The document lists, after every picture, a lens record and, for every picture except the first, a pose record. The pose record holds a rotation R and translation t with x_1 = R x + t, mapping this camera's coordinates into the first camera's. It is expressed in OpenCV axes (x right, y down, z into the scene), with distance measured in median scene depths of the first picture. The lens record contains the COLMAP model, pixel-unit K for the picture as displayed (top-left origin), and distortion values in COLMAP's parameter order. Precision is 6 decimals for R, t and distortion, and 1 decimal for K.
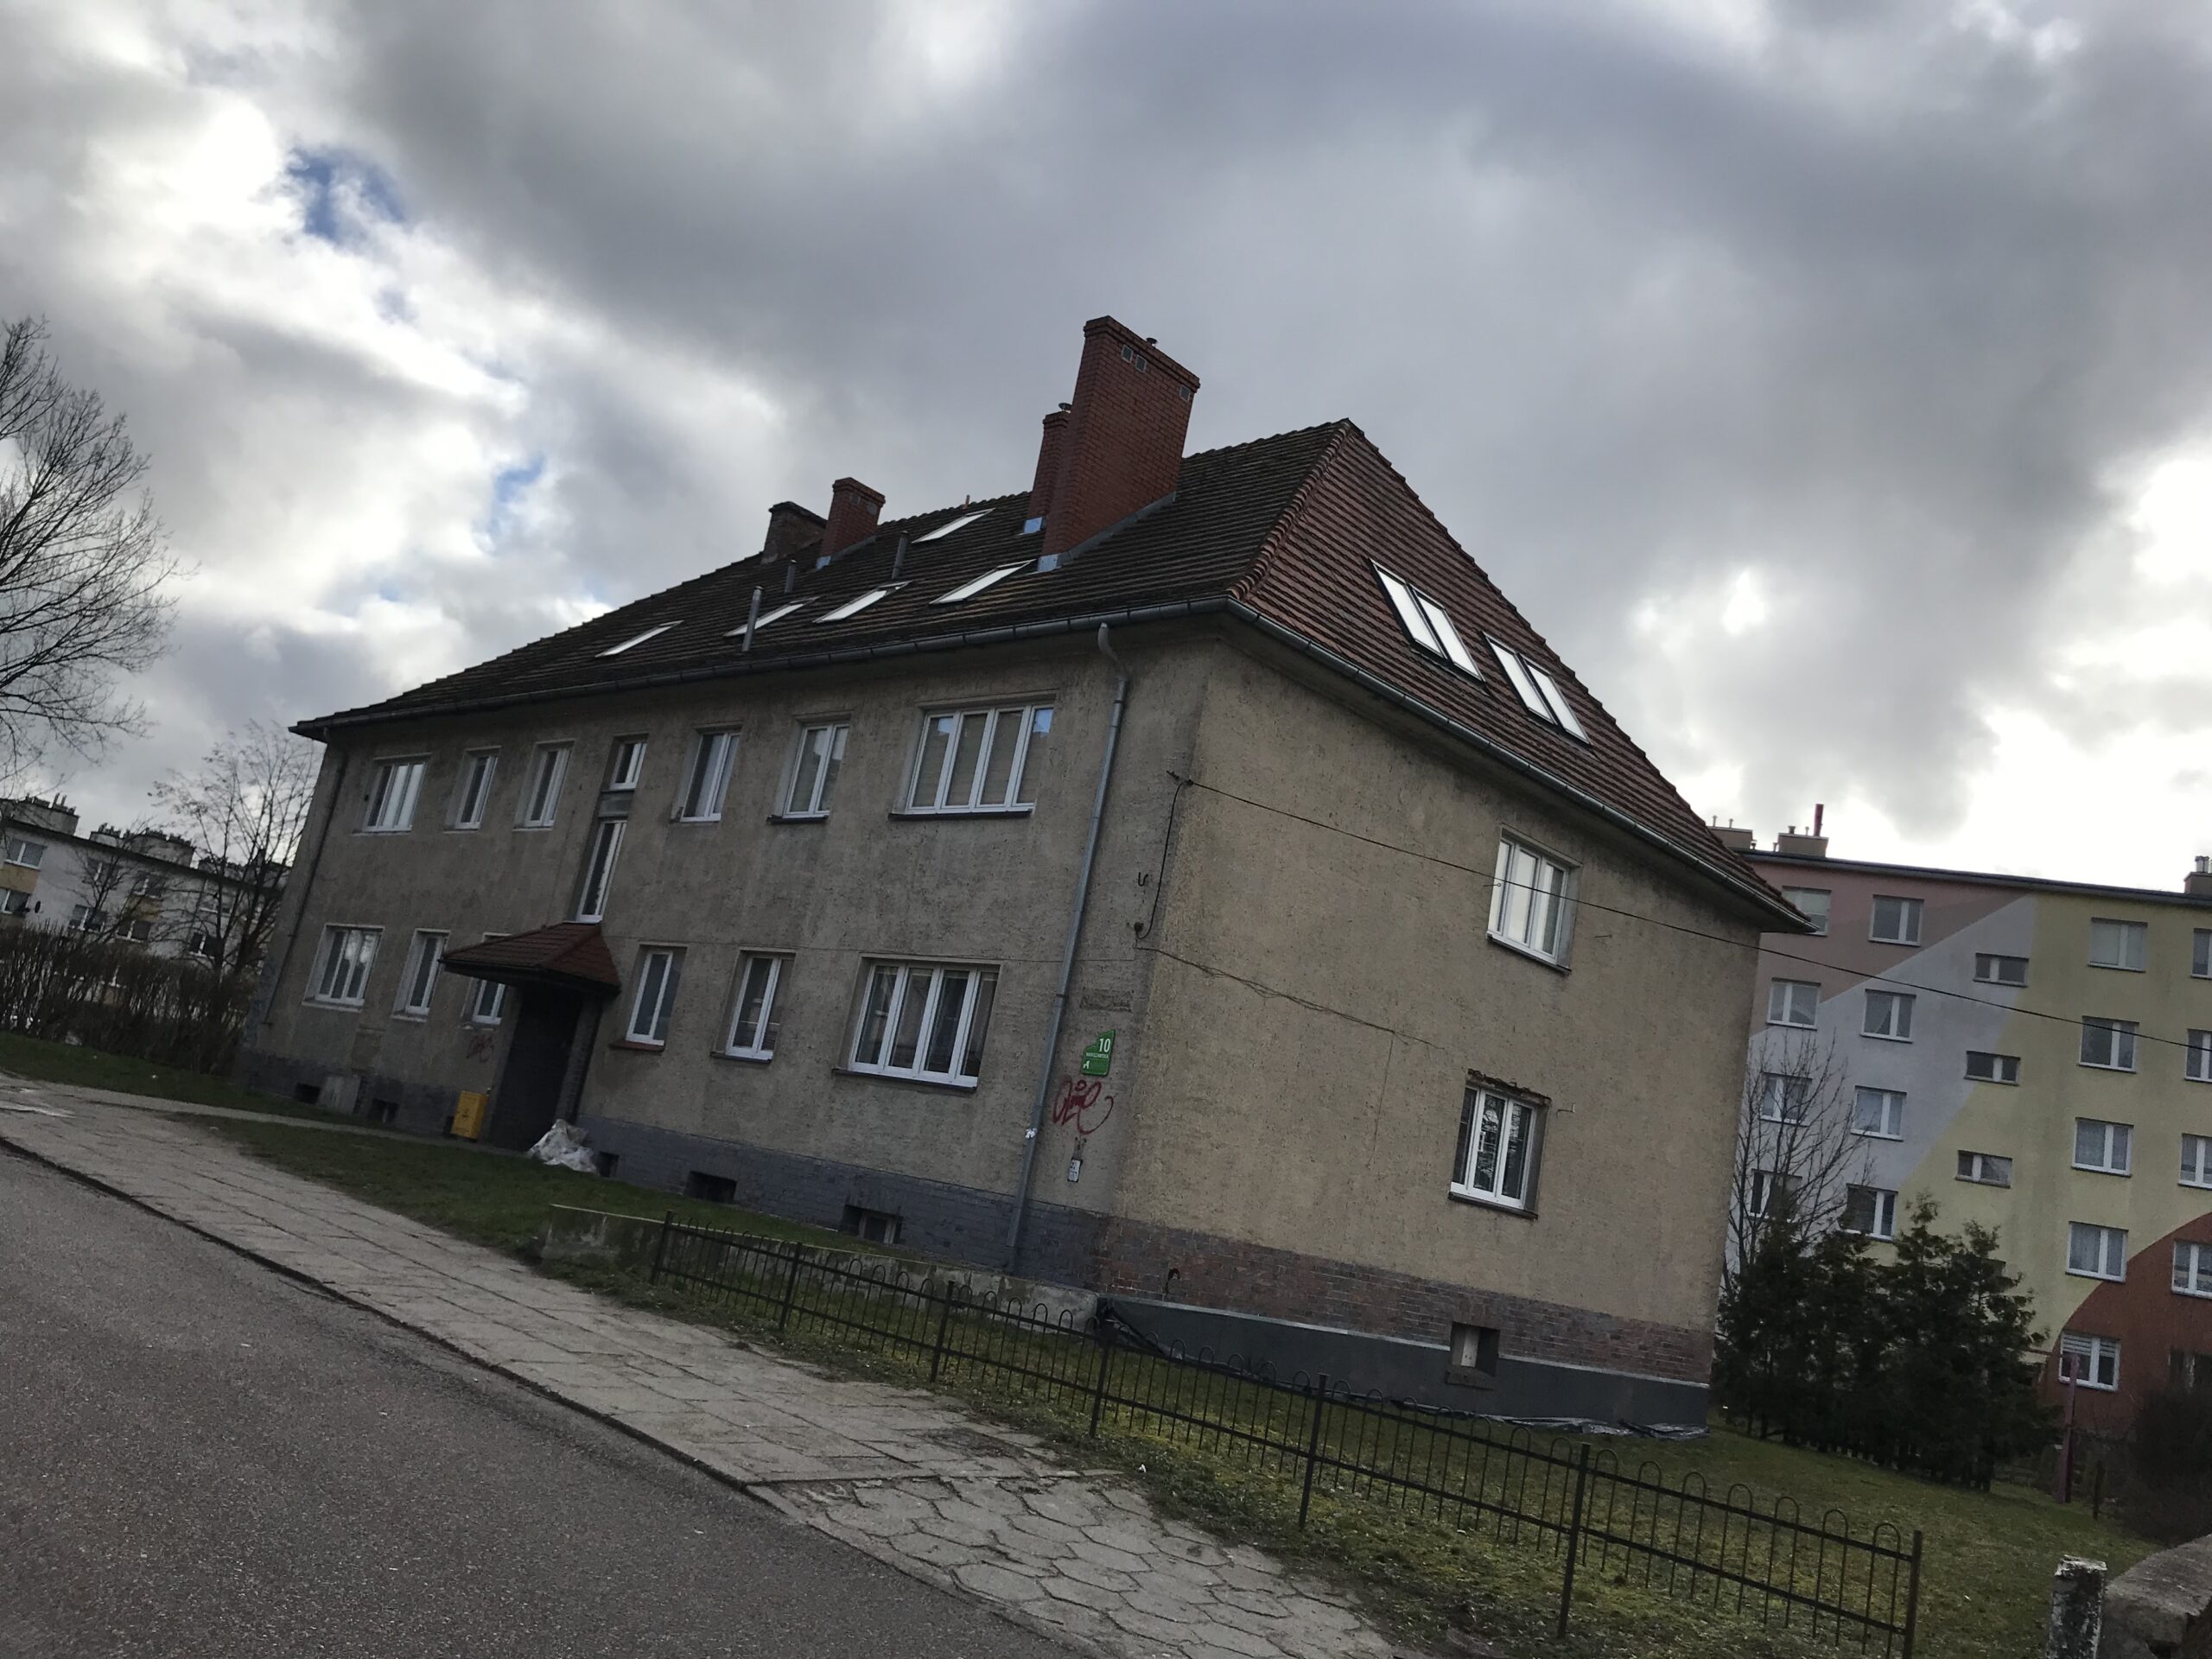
lens RADIAL K [[1776.3, 0, 1103.1], [0, 1776.3, 821.2], [0, 0, 1]] dist [0.060502, -0.048318]
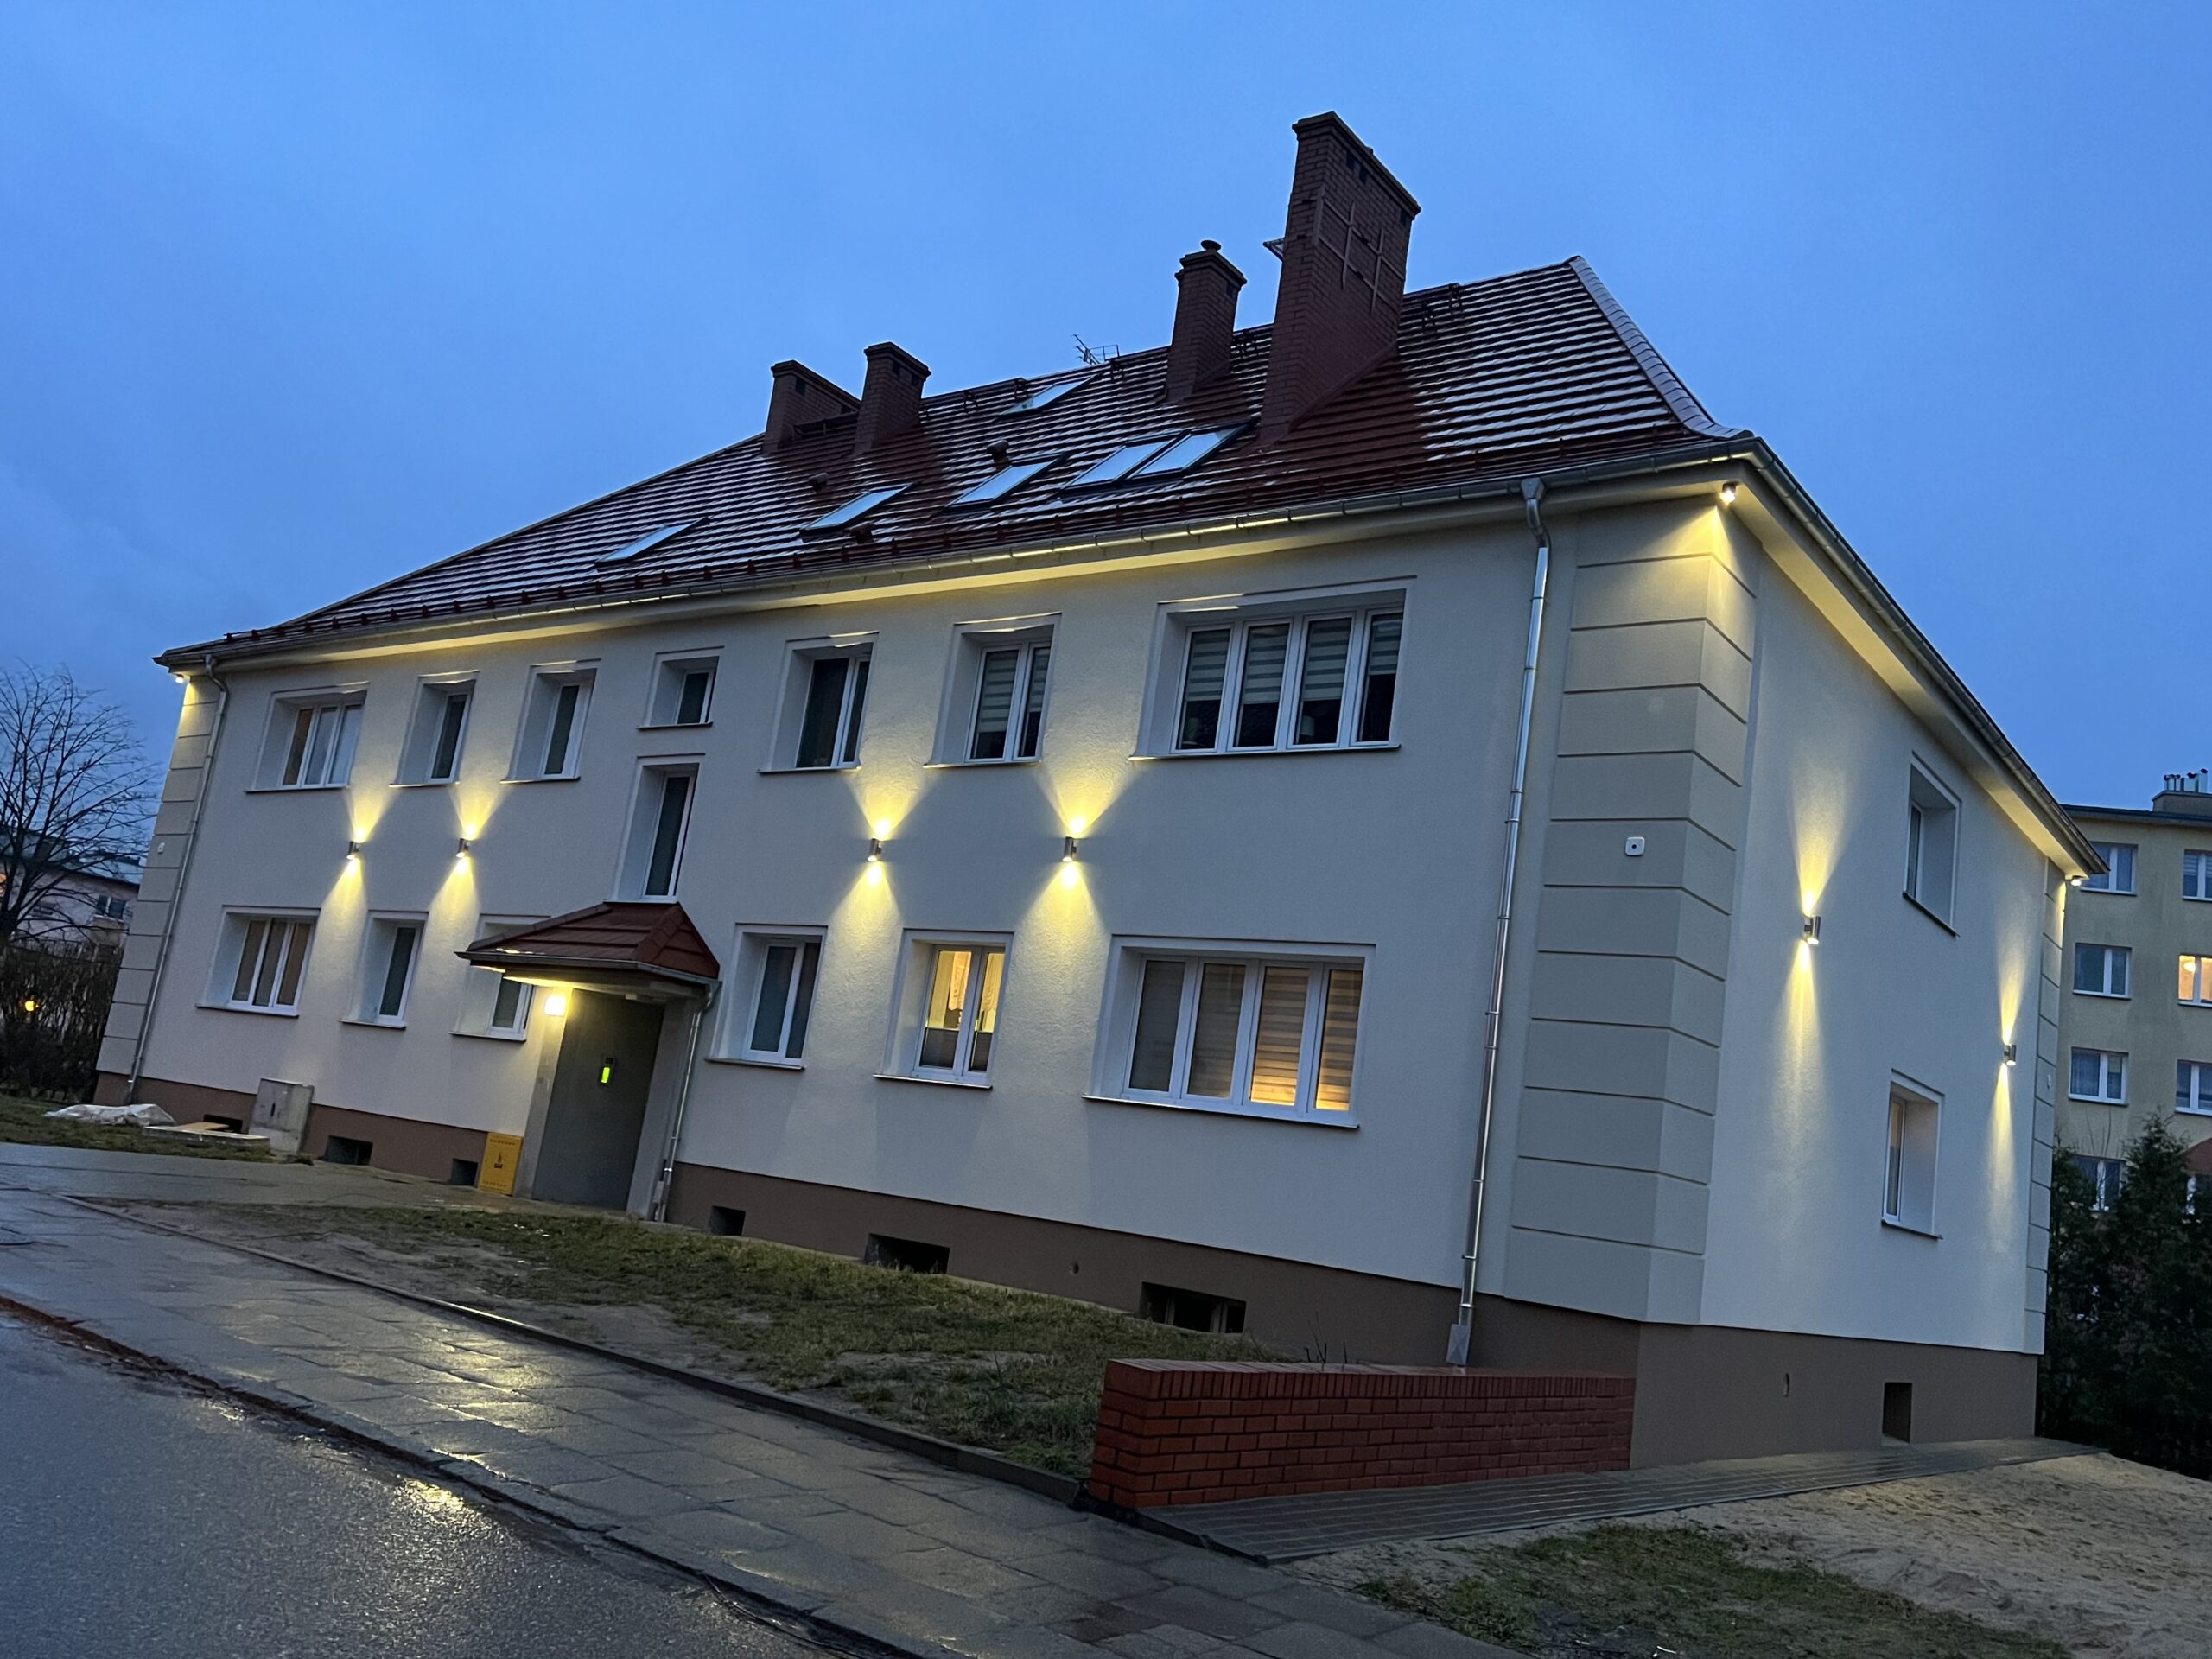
lens RADIAL K [[1768.5, 0, 1108.8], [0, 1768.5, 823.7], [0, 0, 1]] dist [0.055791, 0.005988]
pose [[0.990697, -0.022922, 0.134140, -0.239778], [0.018116, 0.999153, 0.036939, -0.002518], [-0.134873, -0.034166, 0.990274, 0.267317]]
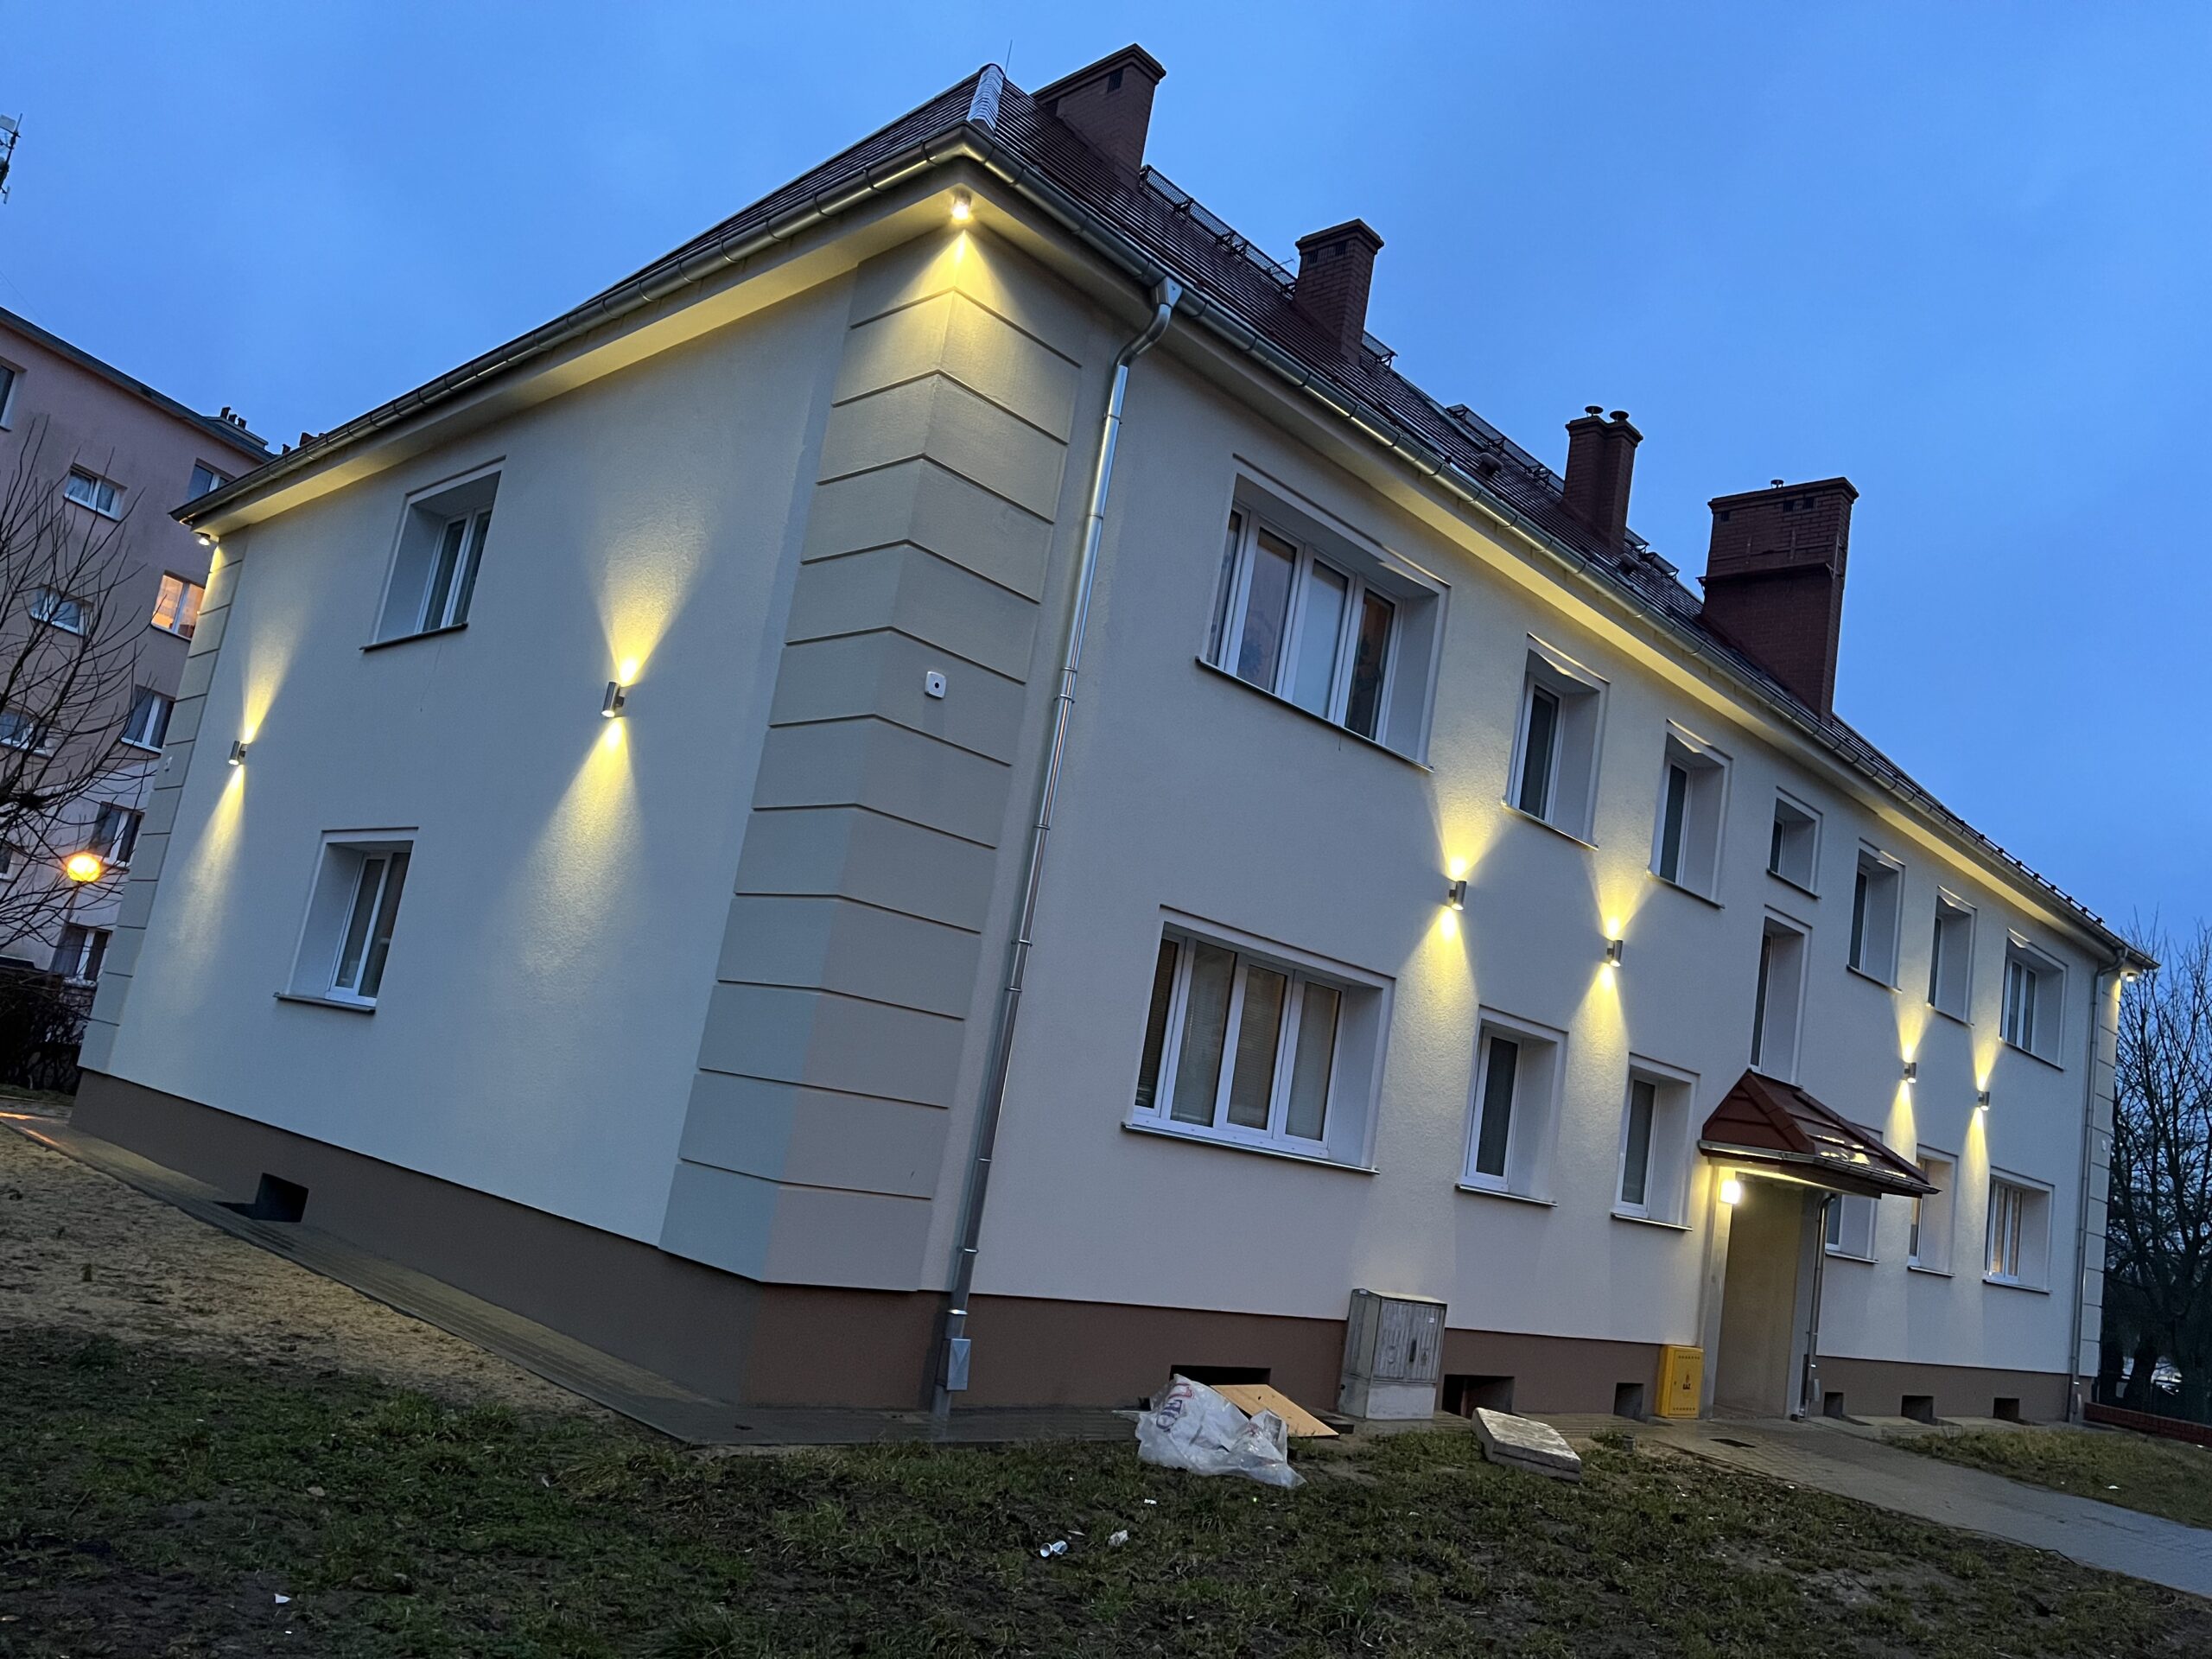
lens RADIAL K [[1636.1, 0, 1117.8], [0, 1636.1, 825.0], [0, 0, 1]] dist [-0.002396, -0.004672]
pose [[0.038256, 0.007859, 0.999237, -1.138416], [-0.355955, 0.934482, 0.006278, 0.061222], [-0.933720, -0.355924, 0.038547, 1.497205]]
